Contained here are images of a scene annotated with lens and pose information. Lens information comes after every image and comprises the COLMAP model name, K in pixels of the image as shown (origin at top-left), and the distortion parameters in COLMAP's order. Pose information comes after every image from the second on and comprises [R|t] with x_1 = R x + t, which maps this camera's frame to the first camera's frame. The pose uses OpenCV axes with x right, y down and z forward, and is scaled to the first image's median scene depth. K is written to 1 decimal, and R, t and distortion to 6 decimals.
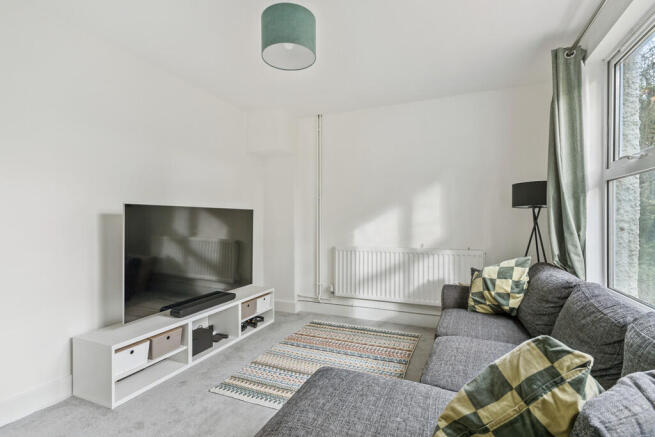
lens RADIAL K [[314.8, 0, 326.9], [0, 314.8, 219.0], [0, 0, 1]] dist [0.003871, 0.000159]
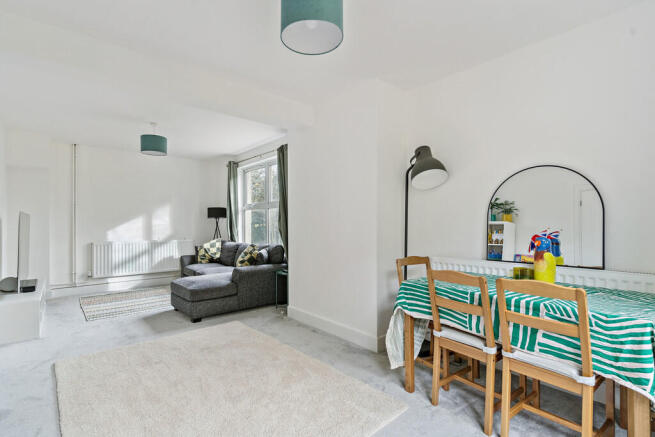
lens RADIAL K [[314.8, 0, 331.1], [0, 314.8, 220.4], [0, 0, 1]] dist [0.003871, 0.000159]
pose [[0.464137, 0.003082, 0.885758, -0.799423], [-0.001351, 0.999995, -0.002771, -0.011733], [-0.885762, 0.000090, 0.464139, -0.647921]]
